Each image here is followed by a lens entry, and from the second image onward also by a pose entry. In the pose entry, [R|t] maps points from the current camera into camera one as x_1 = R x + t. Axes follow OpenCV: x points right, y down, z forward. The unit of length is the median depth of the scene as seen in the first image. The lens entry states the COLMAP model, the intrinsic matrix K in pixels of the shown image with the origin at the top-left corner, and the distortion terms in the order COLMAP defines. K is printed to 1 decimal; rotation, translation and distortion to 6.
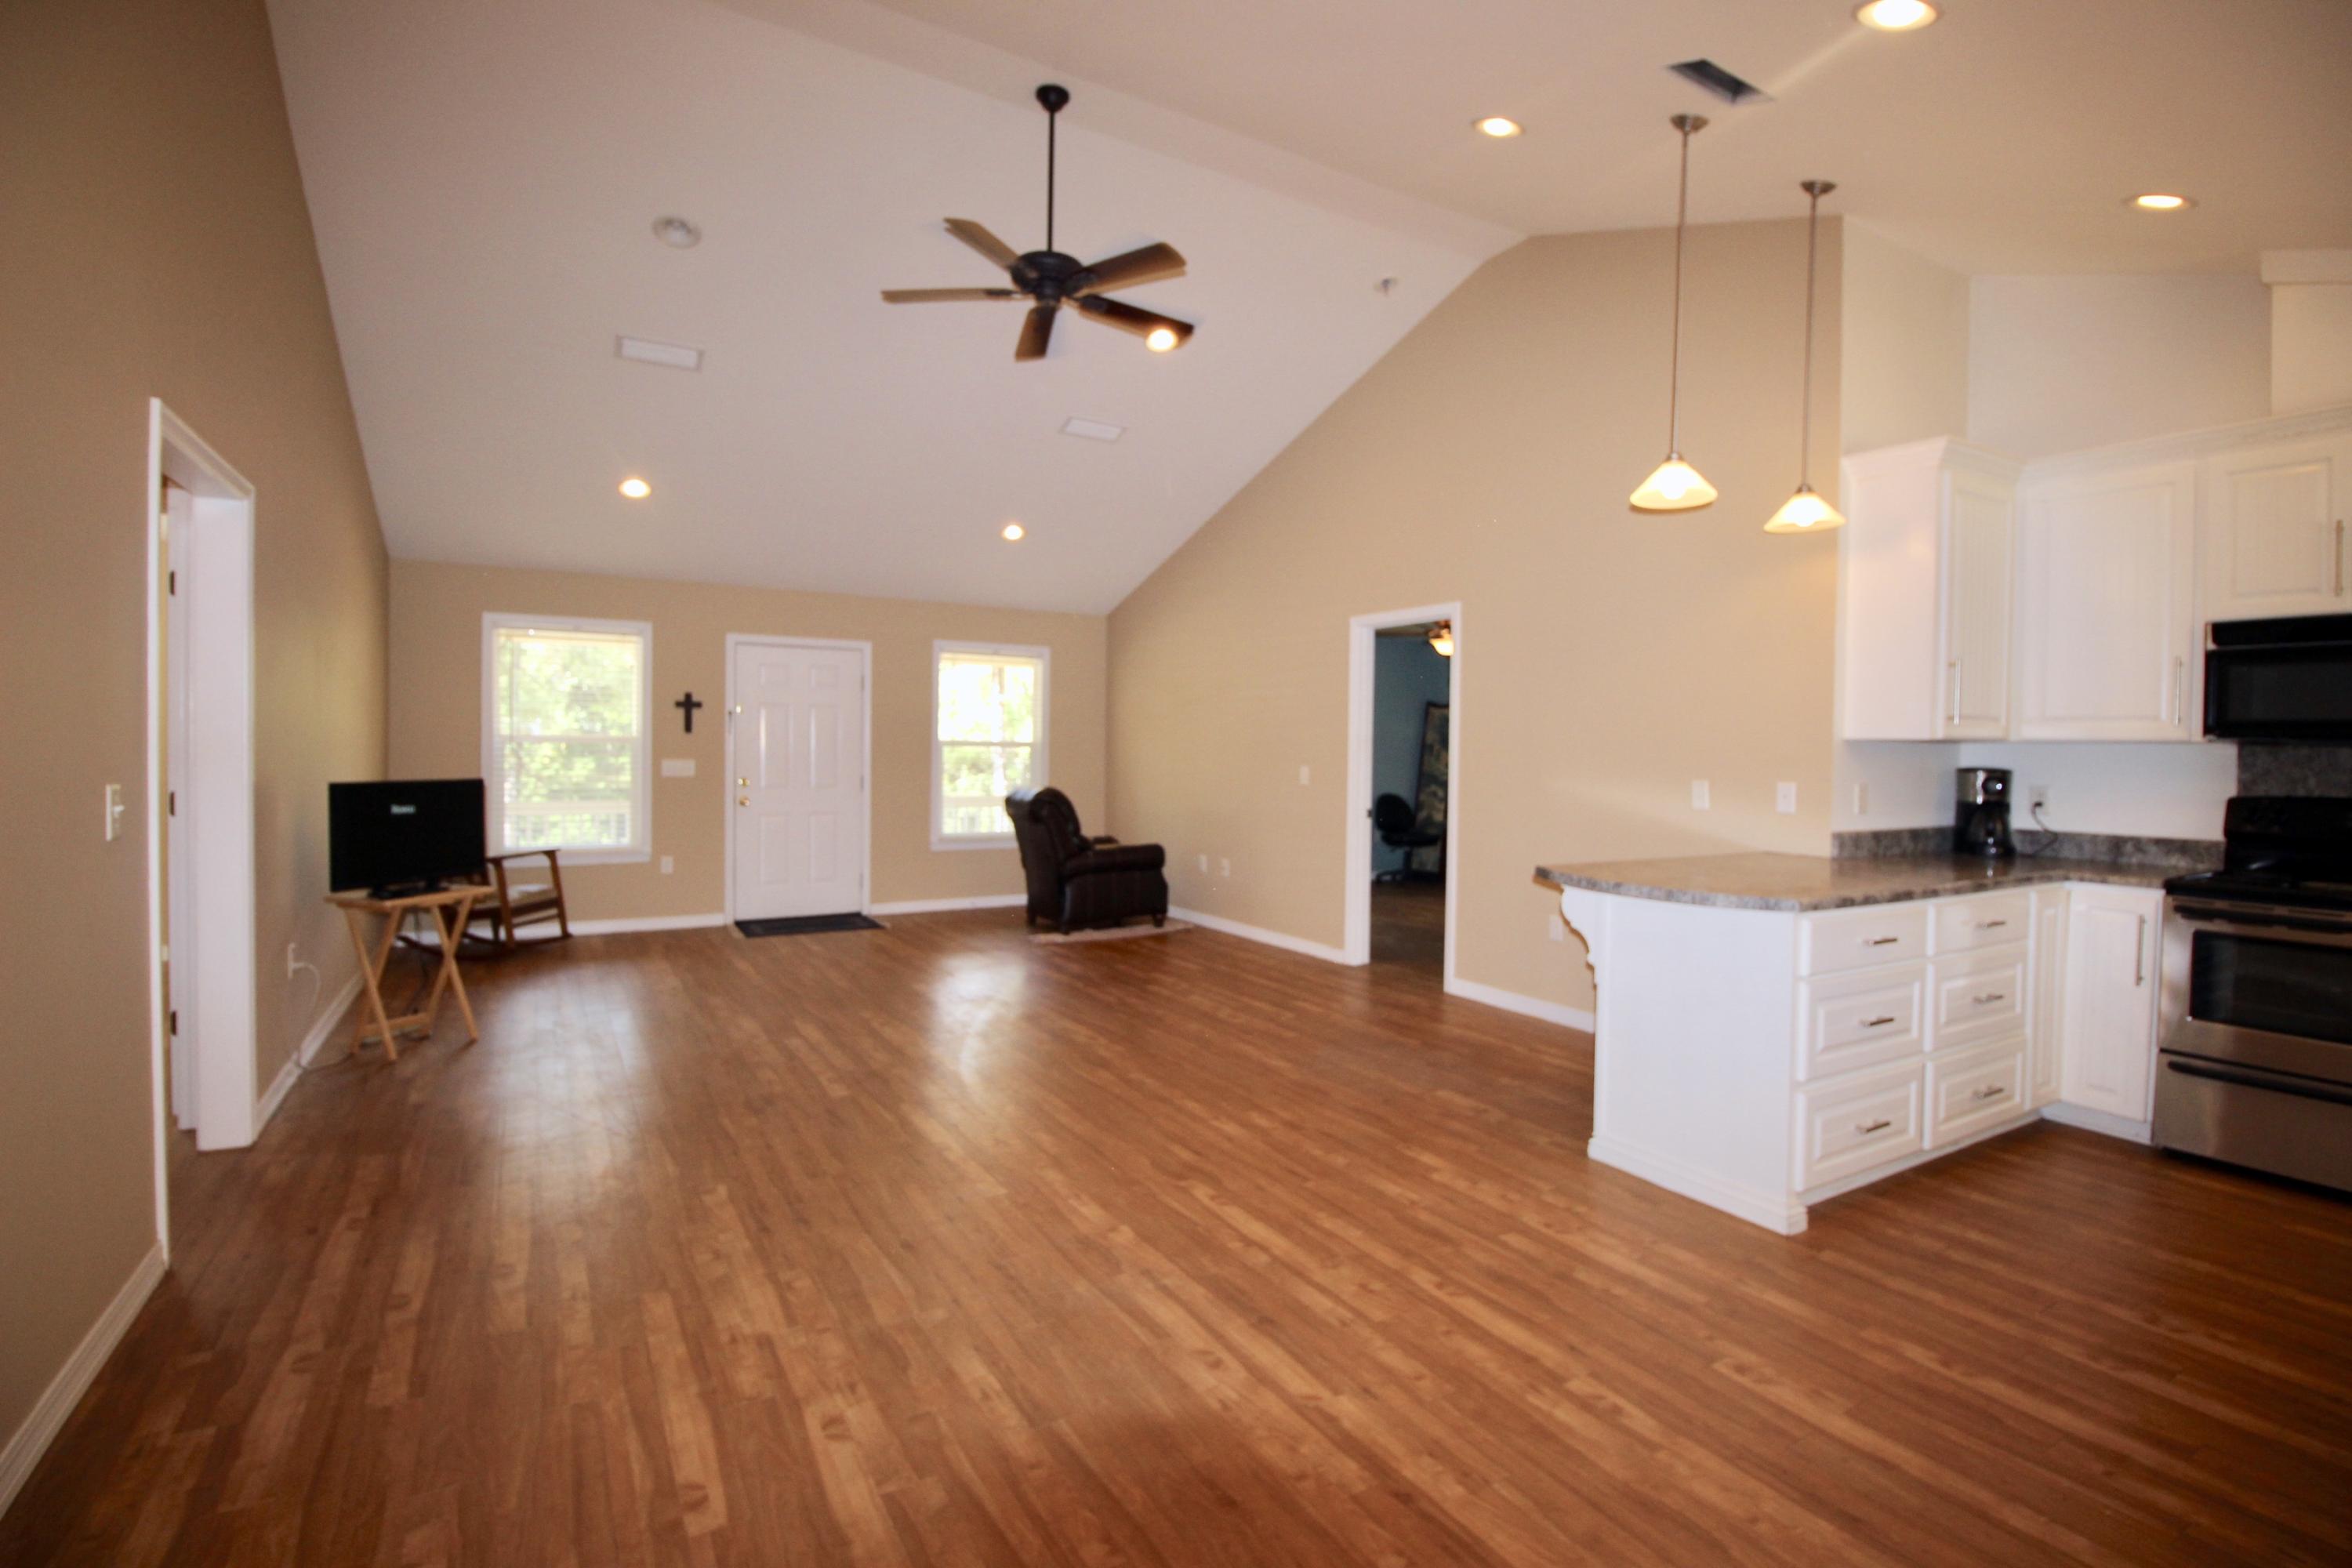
lens RADIAL K [[1082.9, 0, 1182.8], [0, 1082.9, 768.3], [0, 0, 1]] dist [-0.016942, -0.005021]
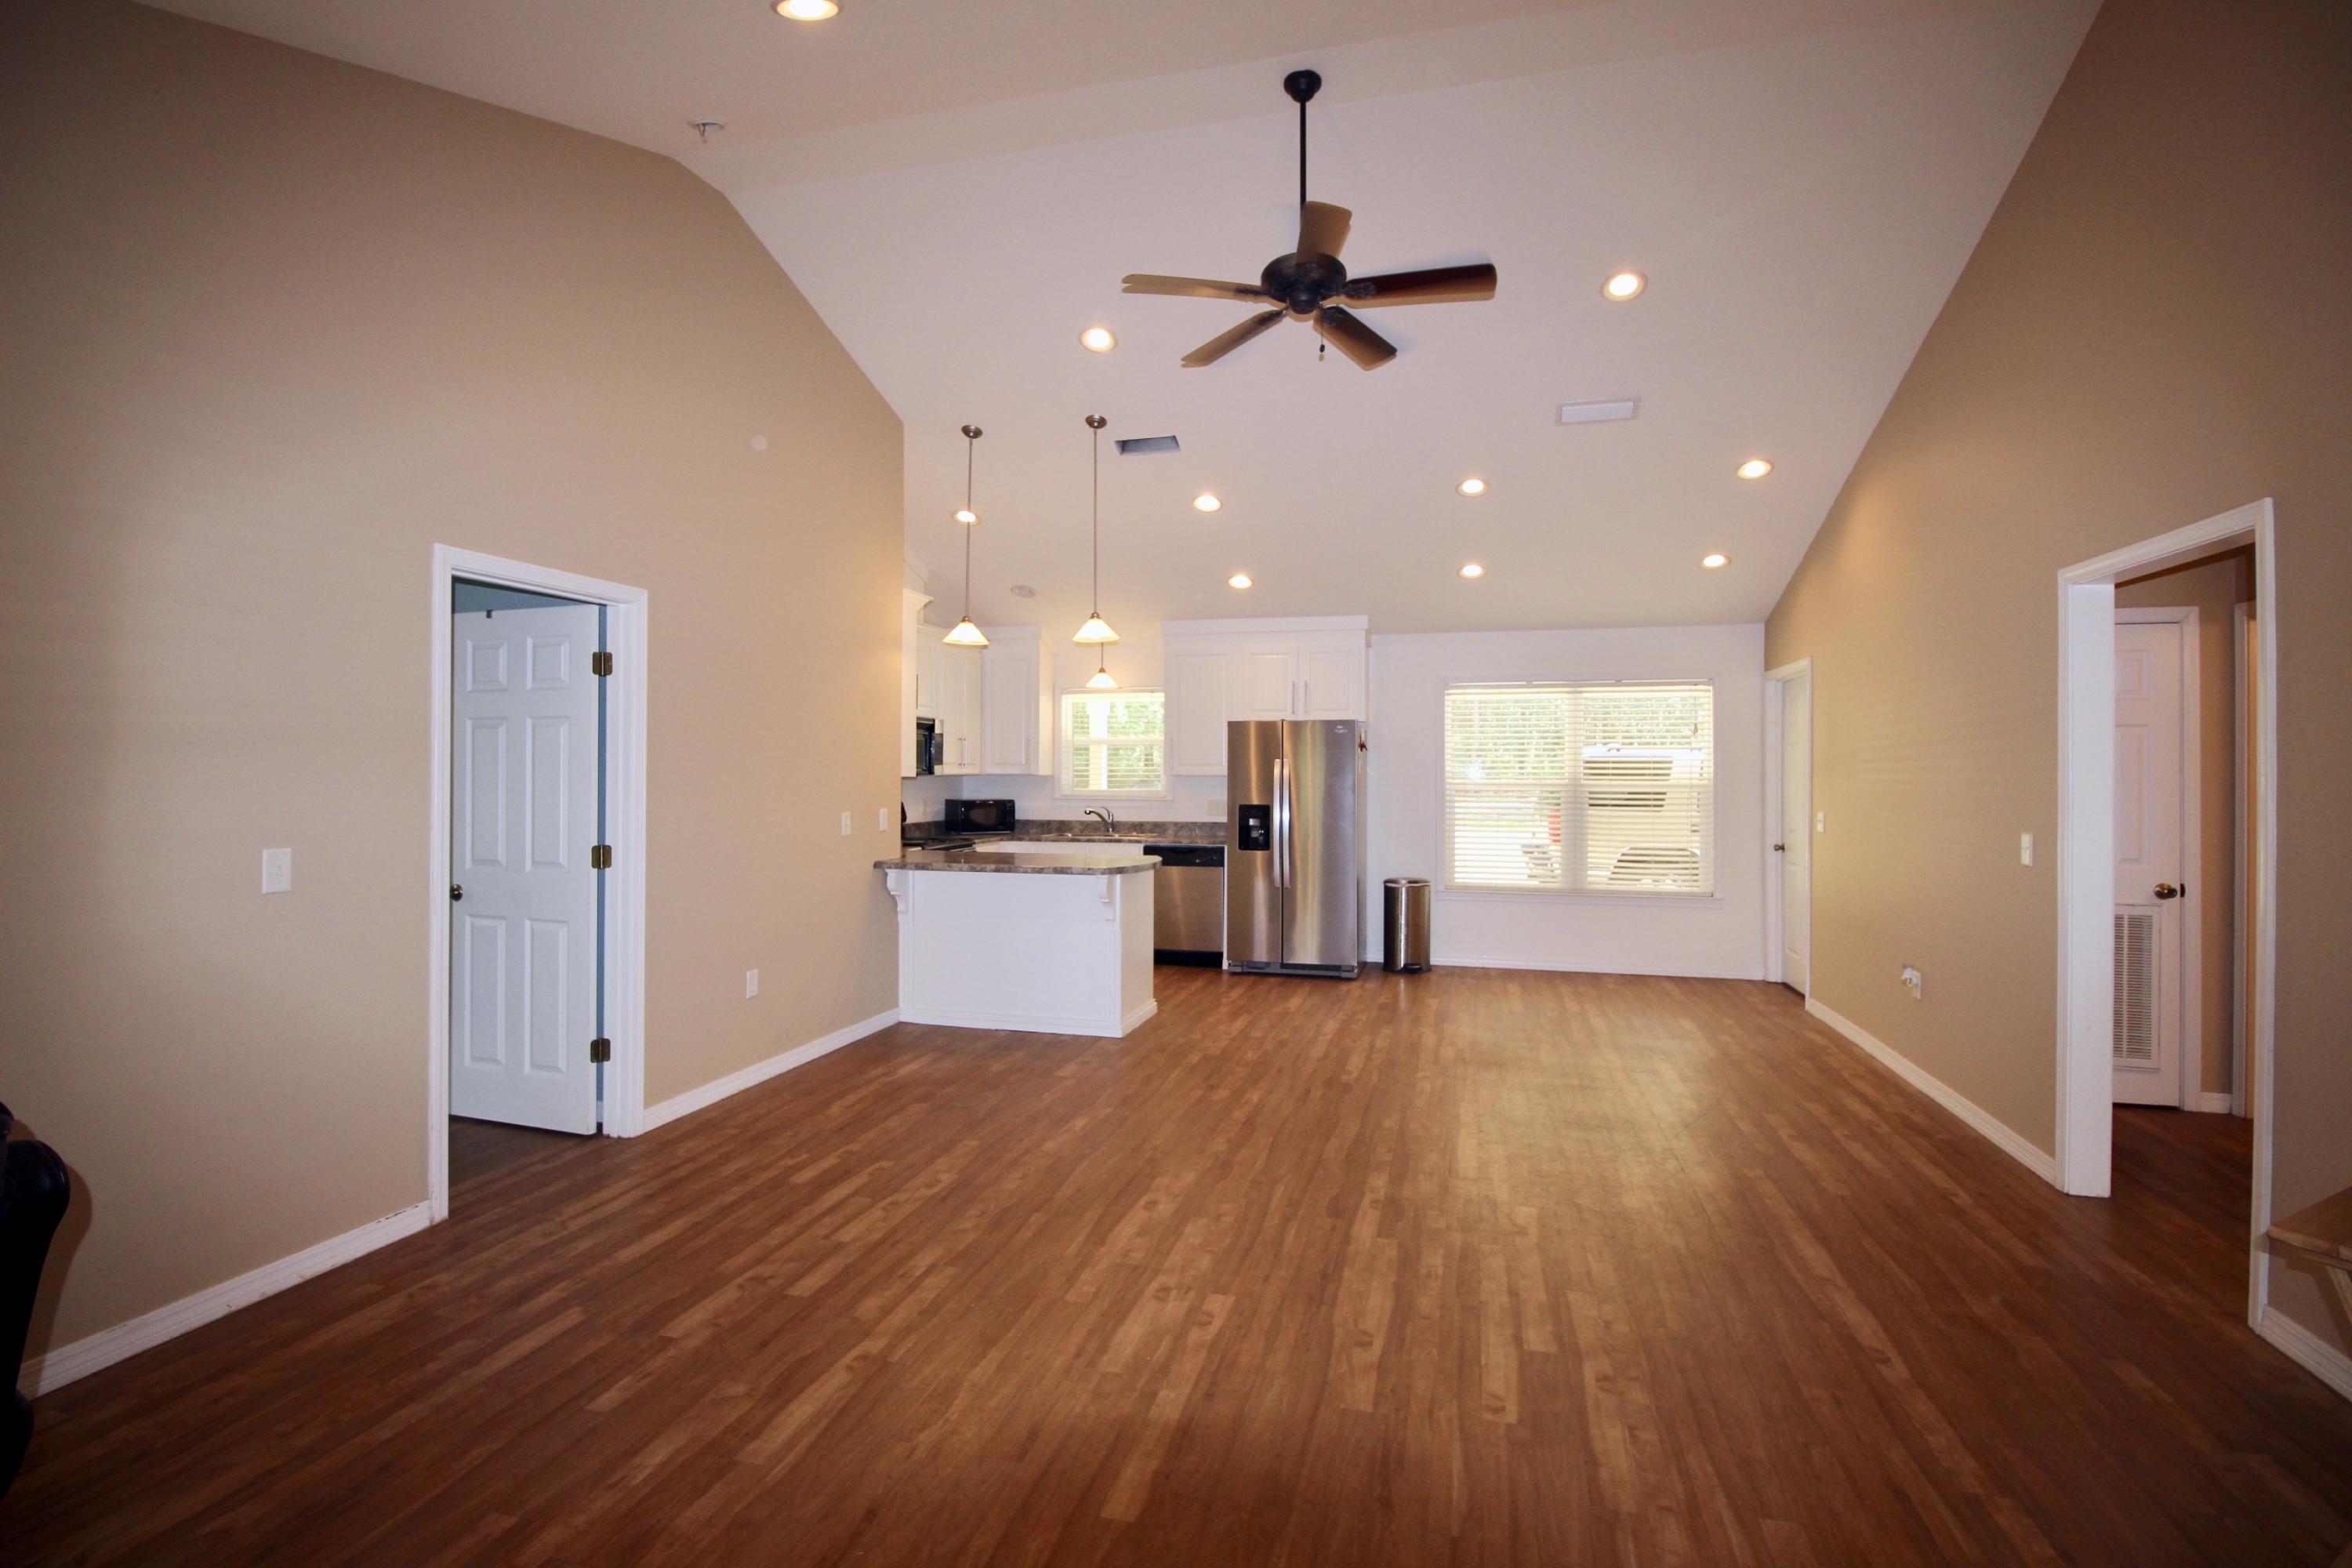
lens RADIAL K [[1082.9, 0, 1186.2], [0, 1082.9, 769.8], [0, 0, 1]] dist [-0.016942, -0.005021]
pose [[-0.697544, -0.014690, 0.716391, -0.769446], [0.000473, 0.999780, 0.020961, -0.071796], [-0.716541, 0.014961, -0.697384, 1.856898]]
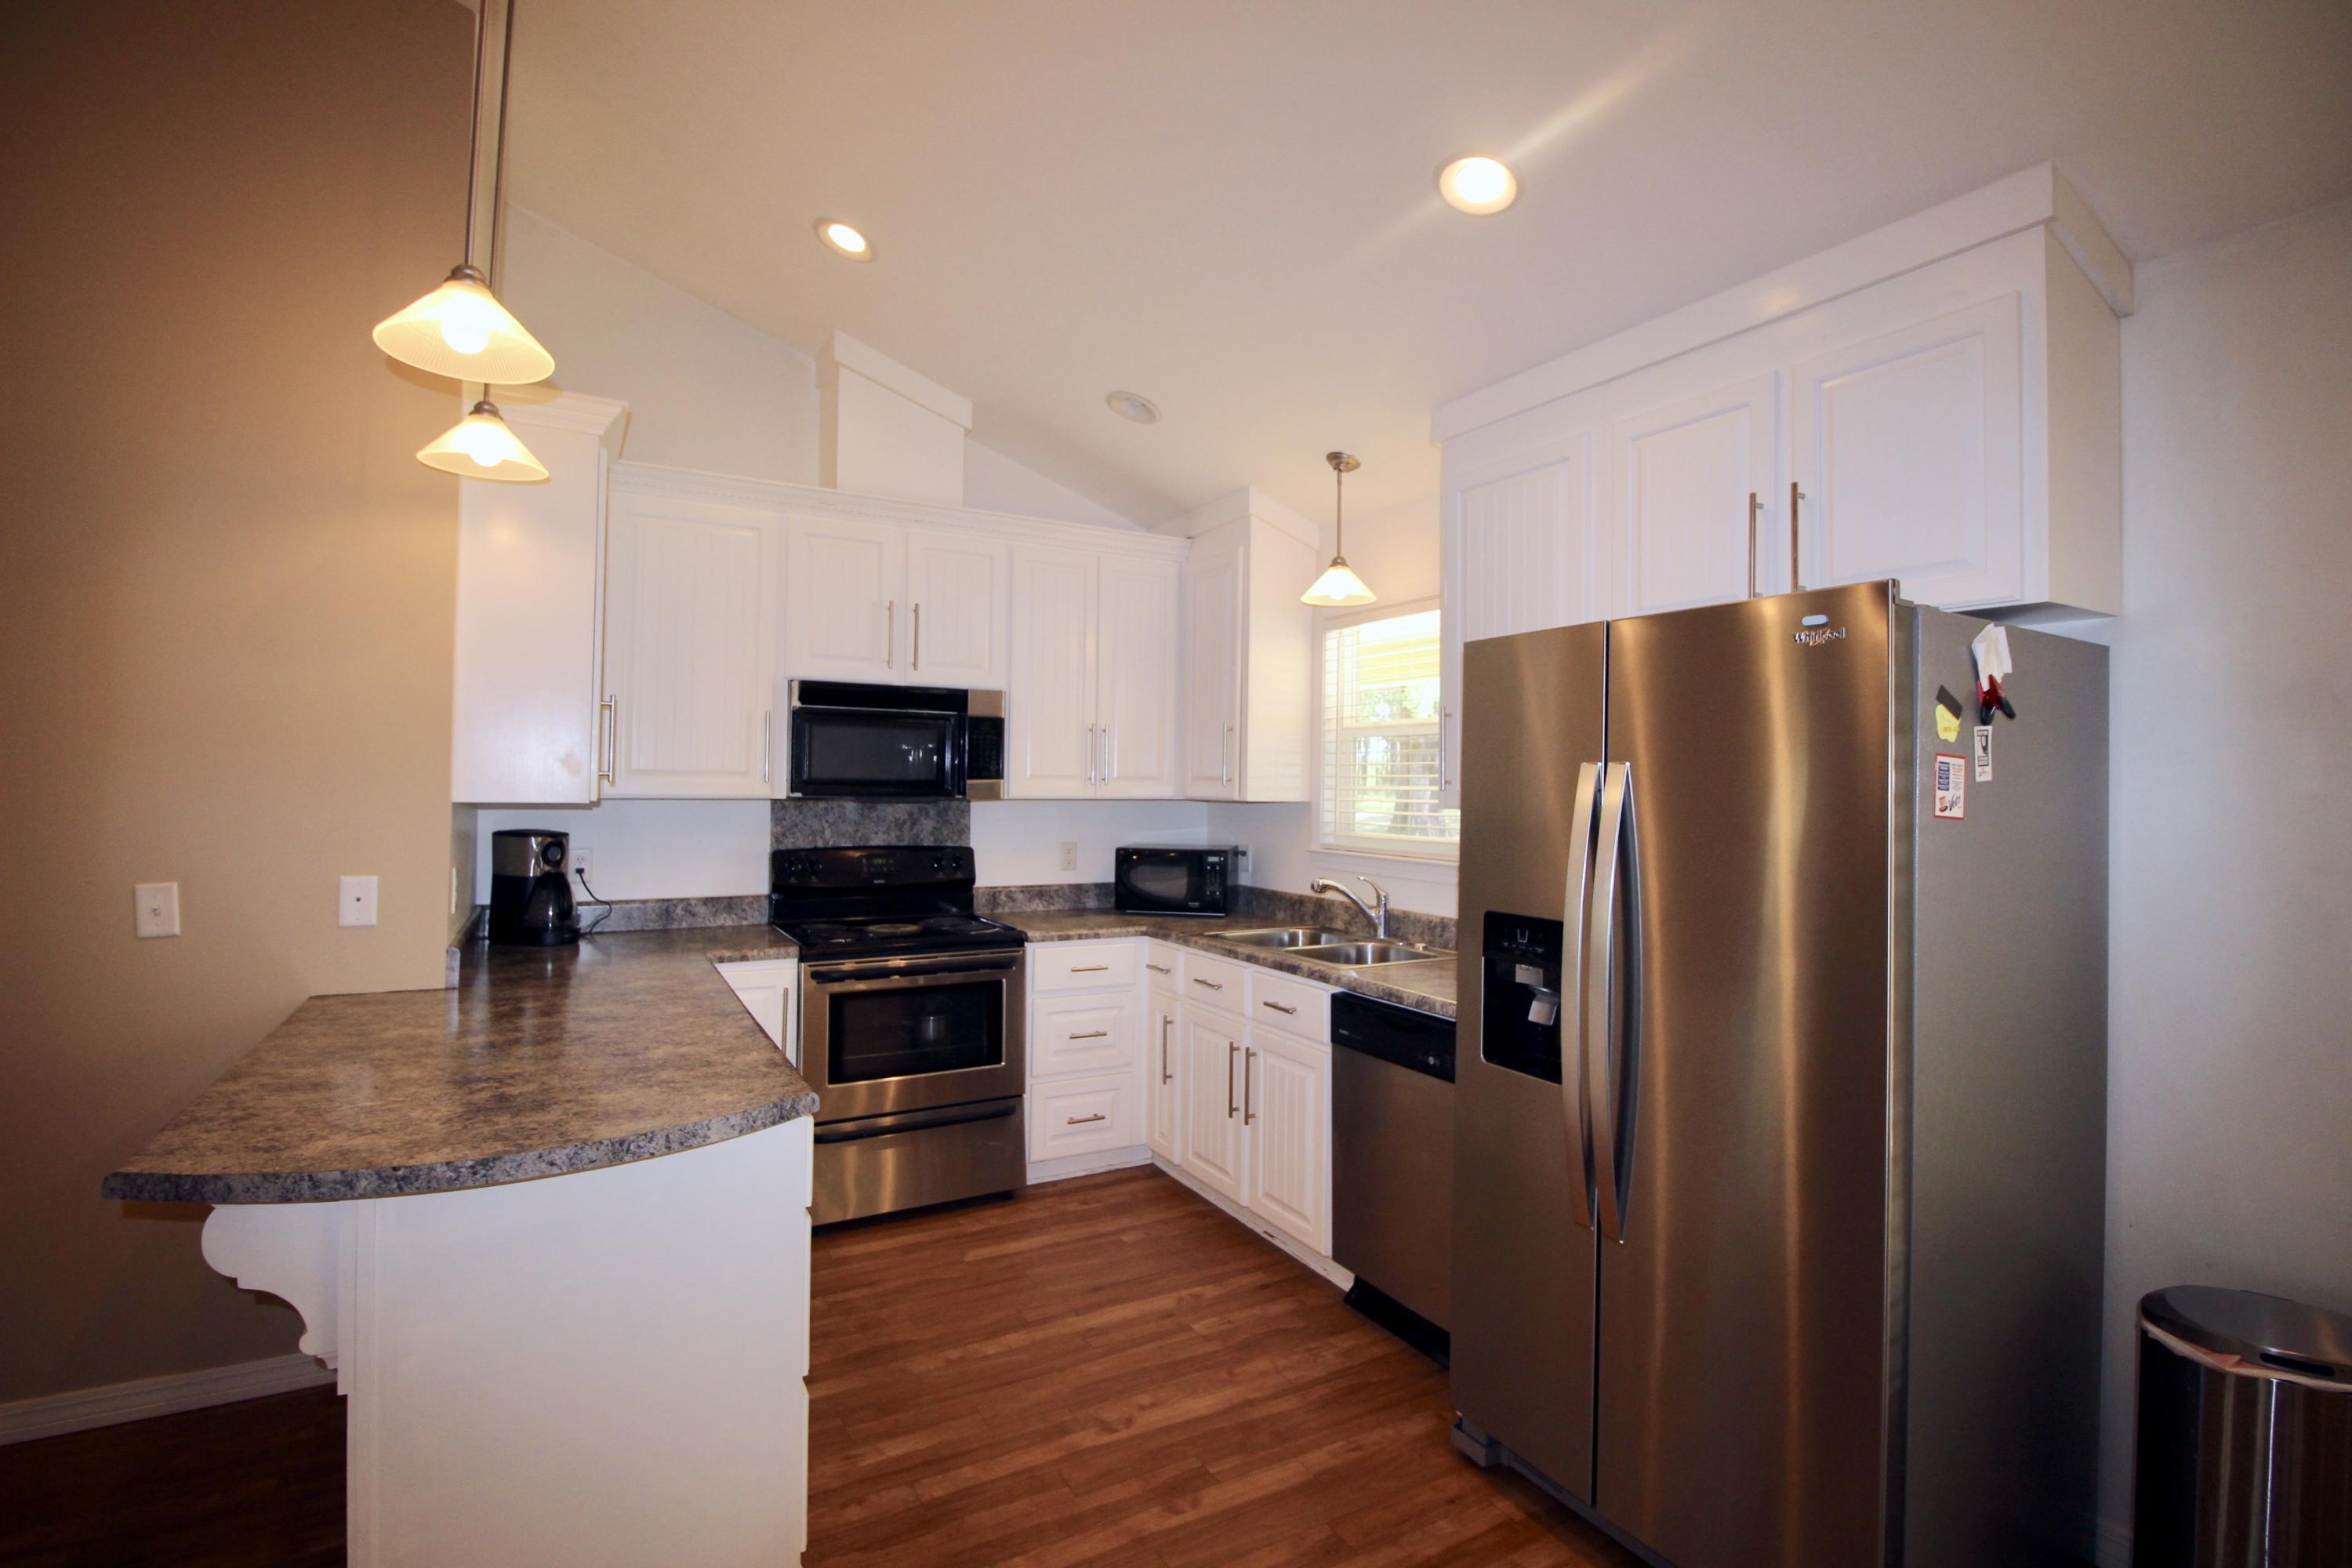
lens RADIAL K [[1082.9, 0, 1165.8], [0, 1082.9, 782.7], [0, 0, 1]] dist [-0.016942, -0.005021]
pose [[0.025585, -0.013163, 0.999586, -0.034950], [0.009239, 0.999874, 0.012930, -0.047725], [-0.999630, 0.008904, 0.025704, 0.588706]]
